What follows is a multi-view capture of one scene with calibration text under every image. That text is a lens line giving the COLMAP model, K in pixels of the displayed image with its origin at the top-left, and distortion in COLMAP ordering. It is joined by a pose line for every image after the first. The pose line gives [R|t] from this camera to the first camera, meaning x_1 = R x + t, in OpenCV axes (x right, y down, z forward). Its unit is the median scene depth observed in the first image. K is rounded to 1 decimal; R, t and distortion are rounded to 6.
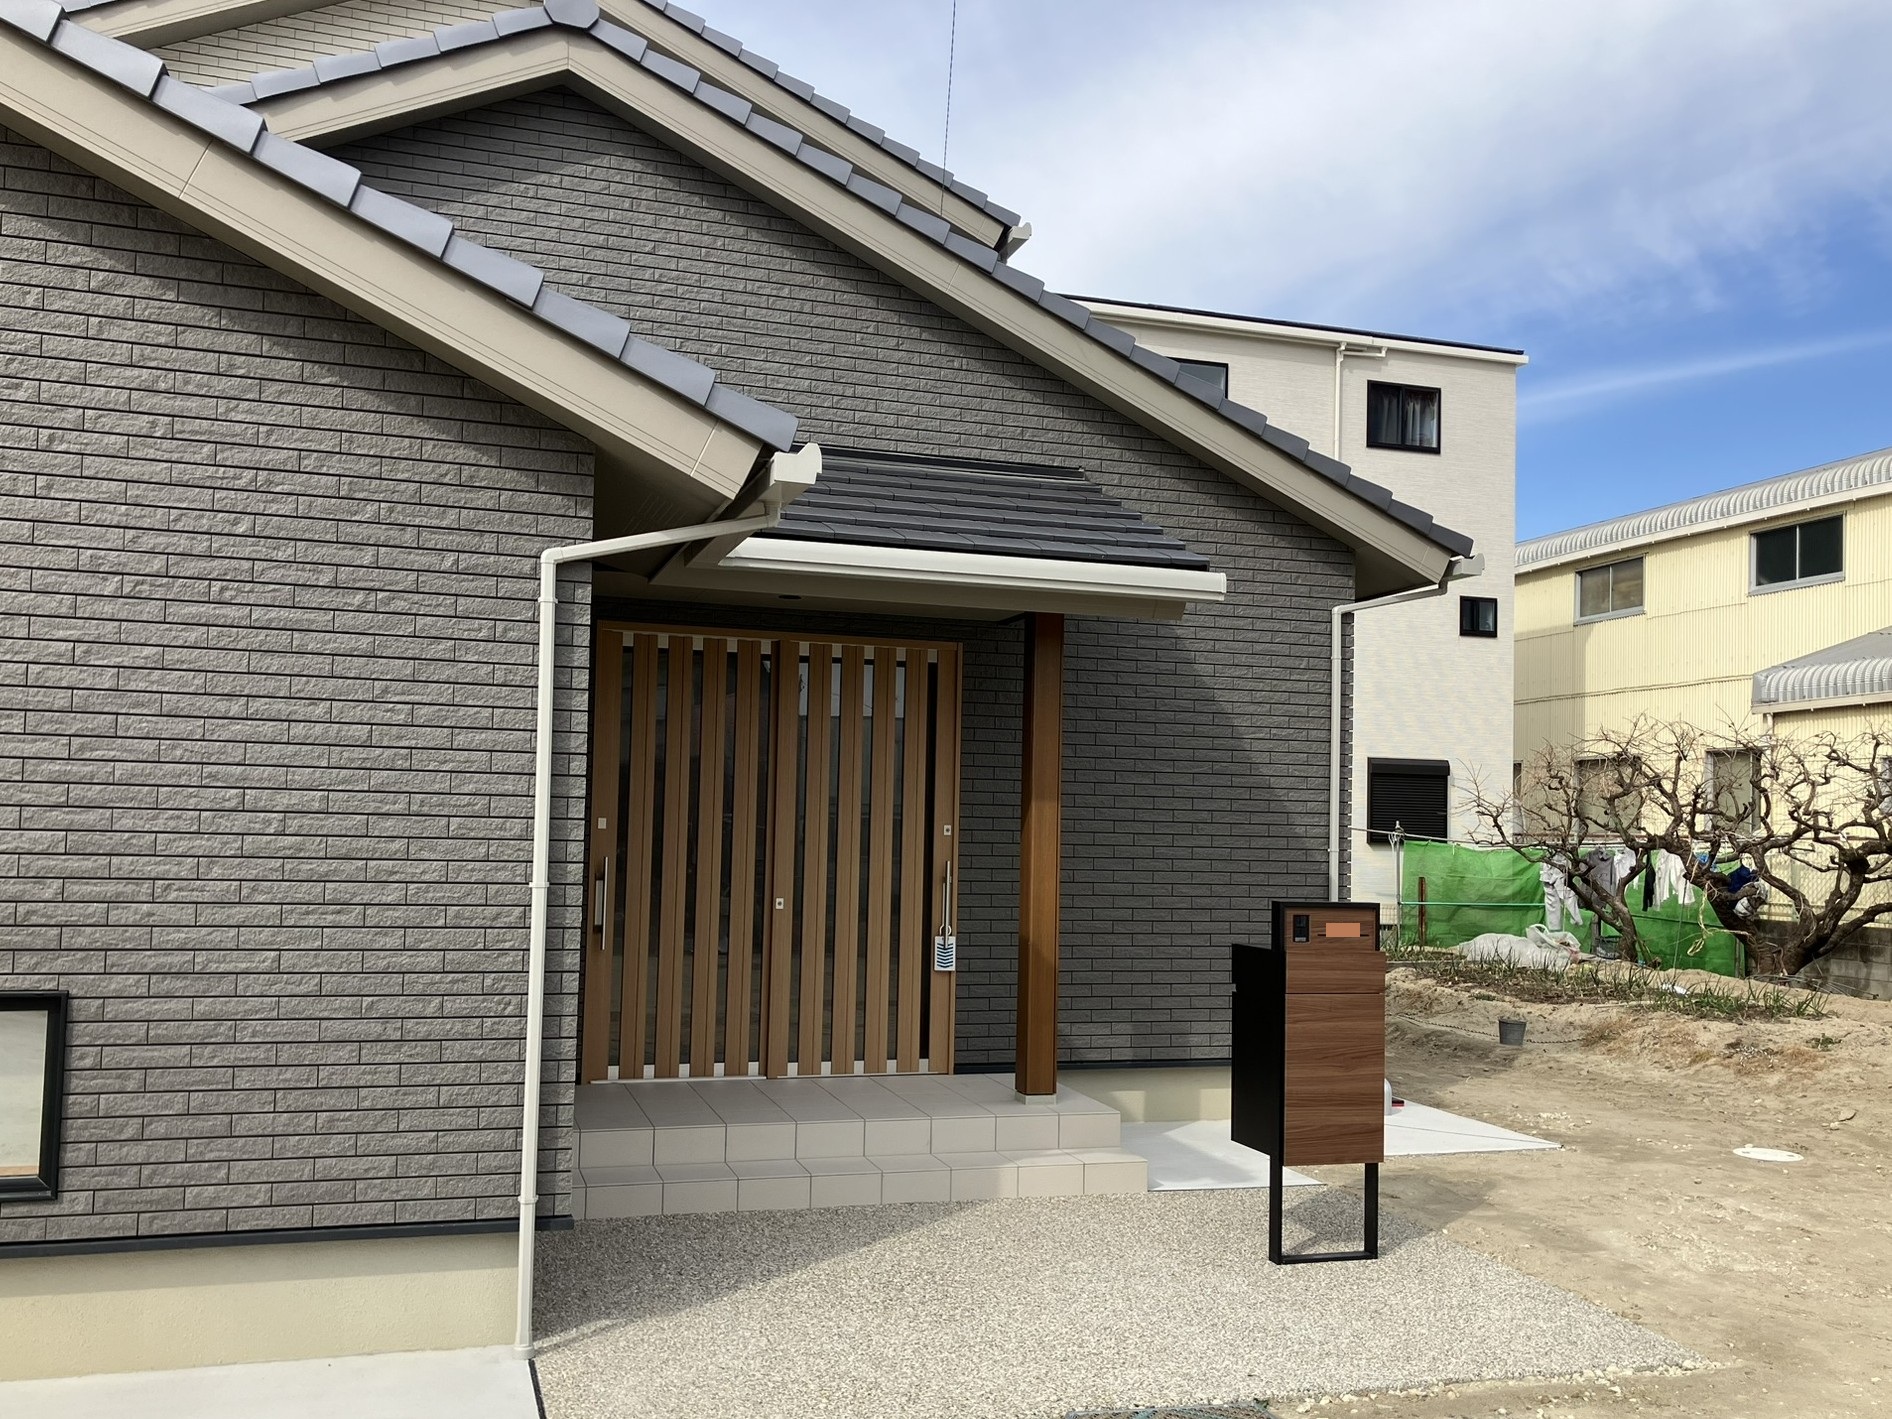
lens RADIAL K [[1539.2, 0, 957.6], [0, 1539.2, 734.8], [0, 0, 1]] dist [0.053473, -0.053211]
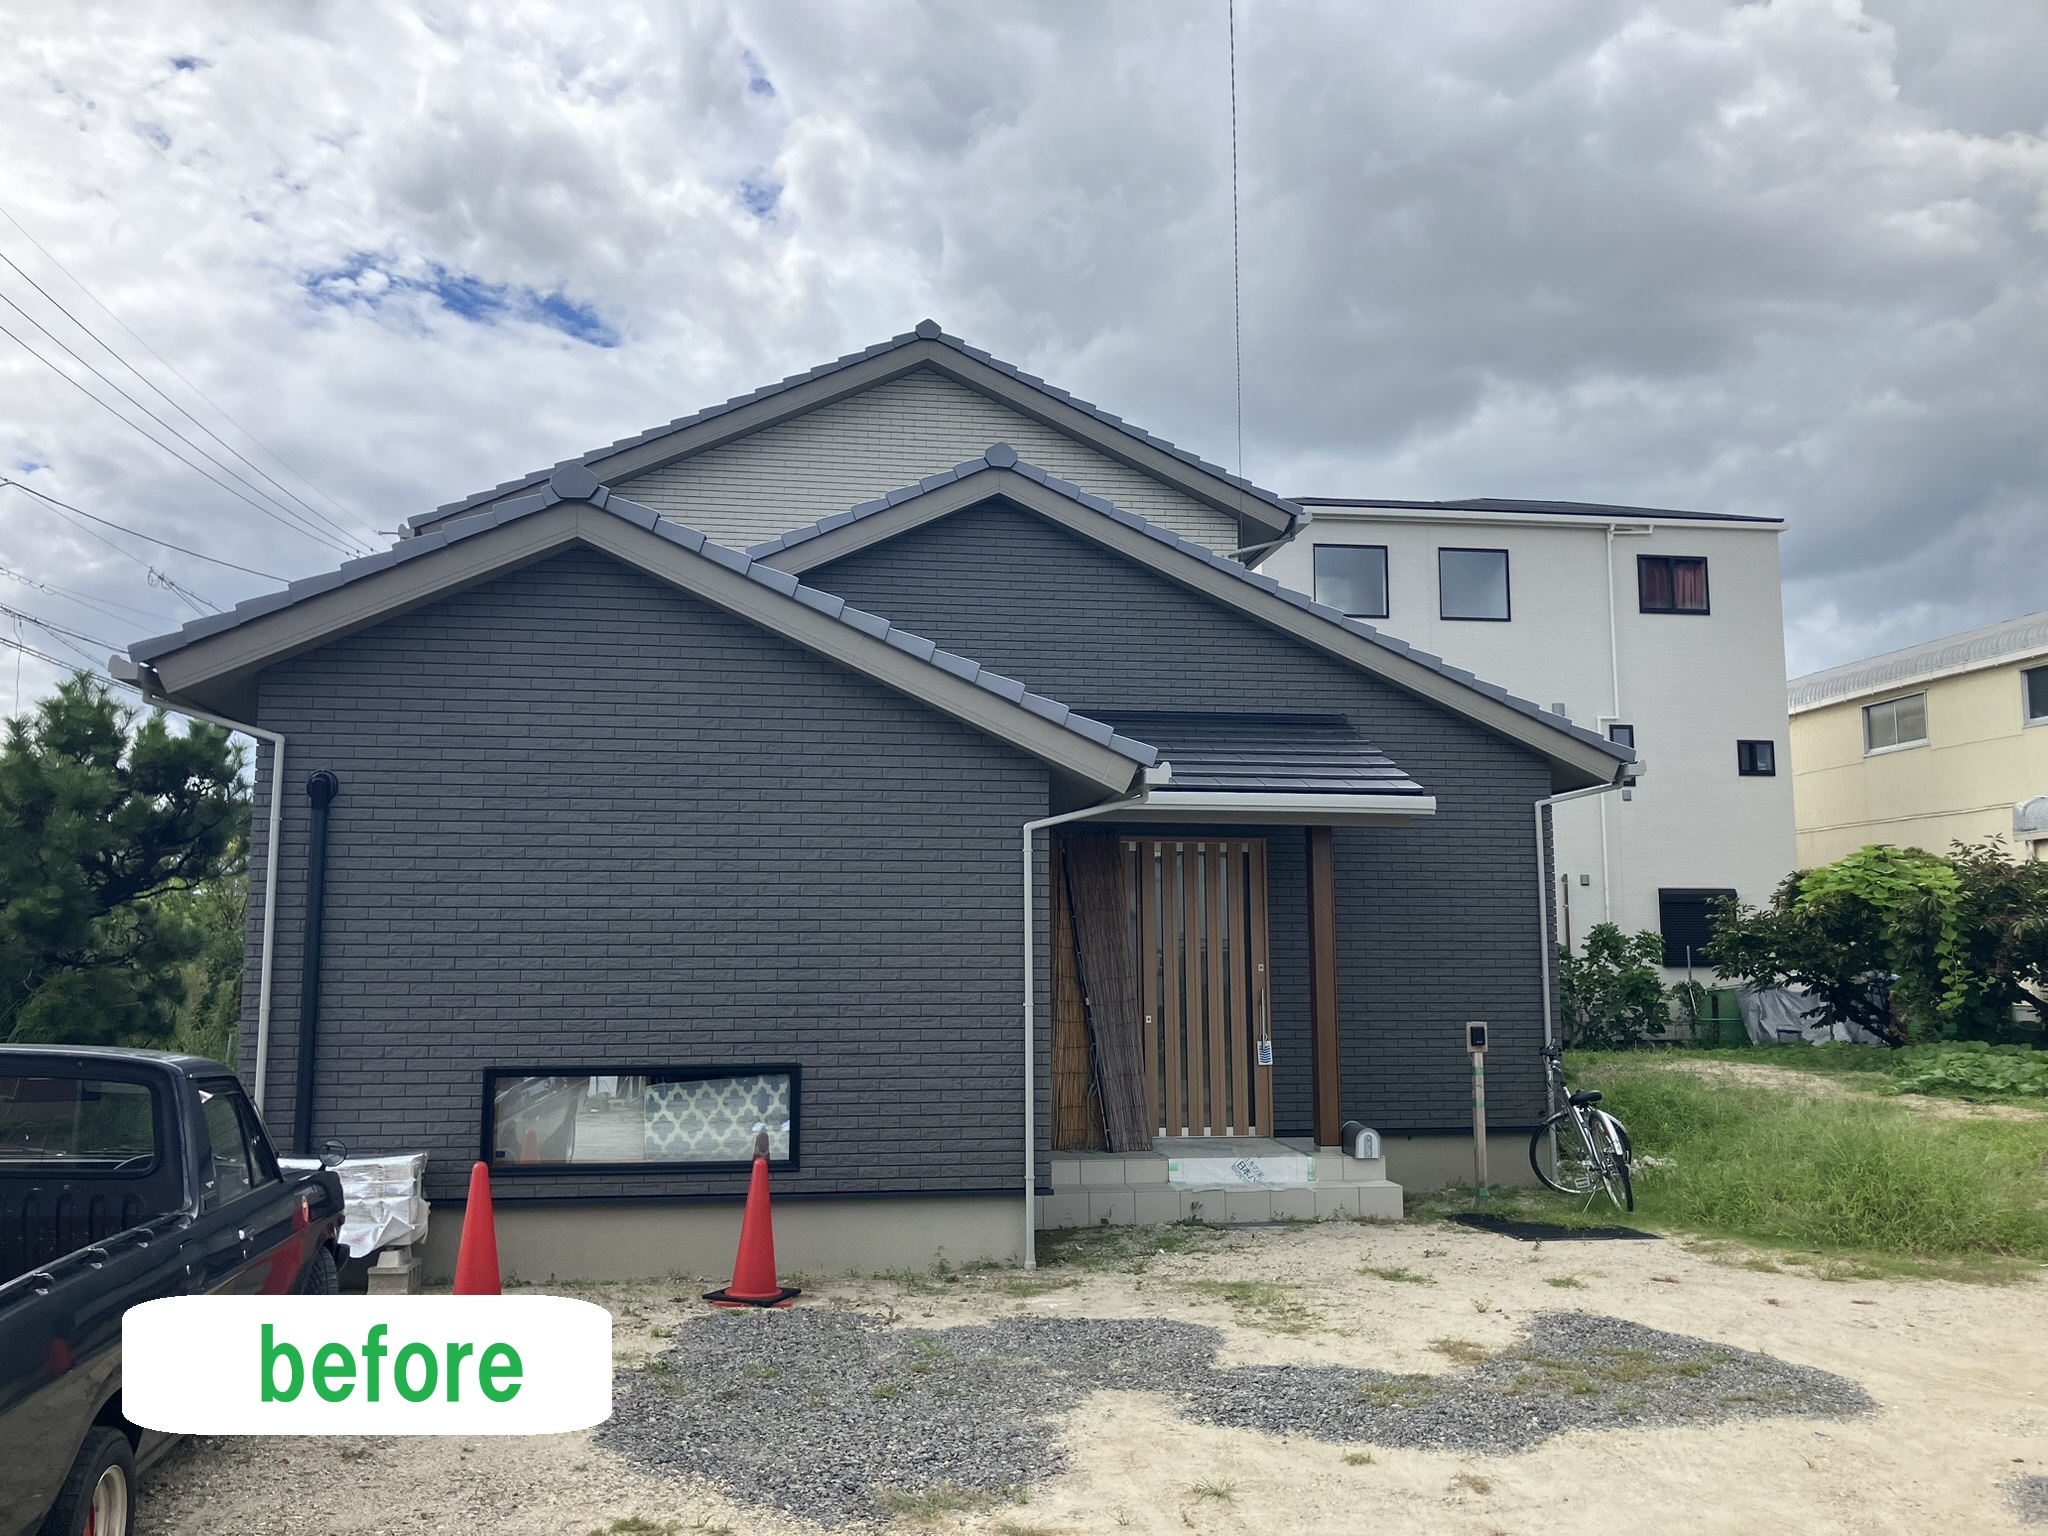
lens RADIAL K [[1666.1, 0, 1036.4], [0, 1666.1, 720.6], [0, 0, 1]] dist [0.053473, -0.053211]
pose [[0.986722, -0.044549, -0.156187, 0.067383], [0.031862, 0.996055, -0.082815, -0.078247], [0.159260, 0.076739, 0.984250, -1.011389]]
